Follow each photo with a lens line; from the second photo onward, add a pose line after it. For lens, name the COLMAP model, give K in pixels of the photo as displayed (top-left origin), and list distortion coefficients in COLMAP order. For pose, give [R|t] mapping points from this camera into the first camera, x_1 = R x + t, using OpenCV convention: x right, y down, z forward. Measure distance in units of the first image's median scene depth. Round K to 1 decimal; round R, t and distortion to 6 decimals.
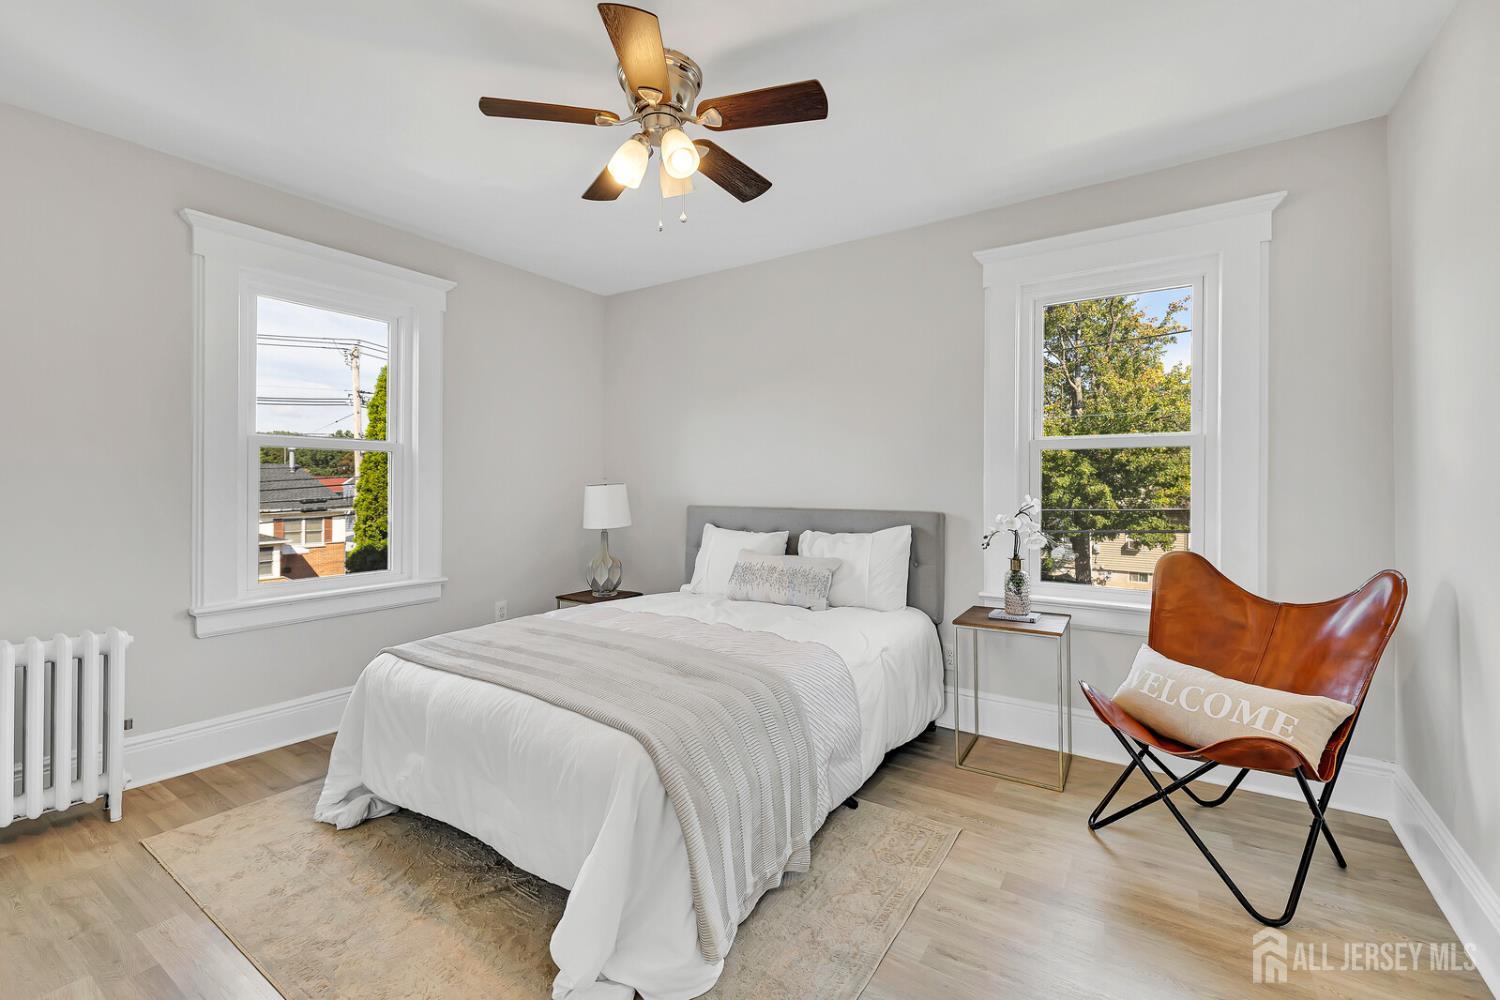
lens RADIAL K [[634.6, 0, 753.5], [0, 634.6, 492.5], [0, 0, 1]] dist [0.001309, 0.000029]
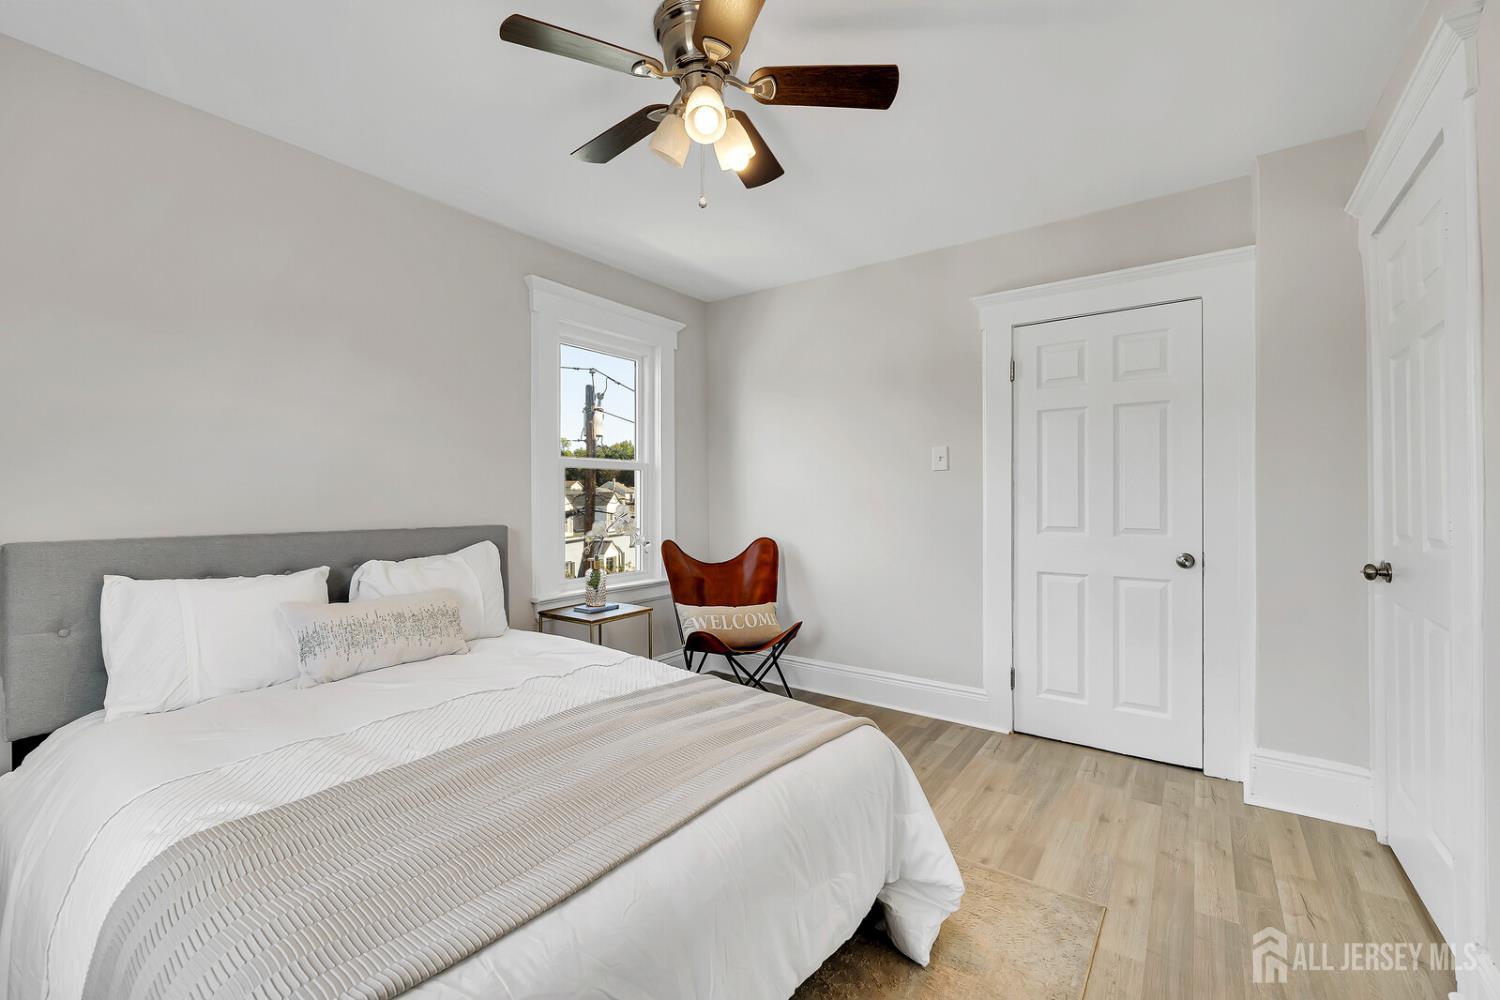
lens RADIAL K [[634.6, 0, 753.5], [0, 634.6, 492.5], [0, 0, 1]] dist [0.001309, 0.000029]
pose [[0.040569, -0.003472, 0.999171, -0.760049], [0.002653, 0.999991, 0.003367, -0.025288], [-0.999173, 0.002514, 0.040578, 0.646863]]
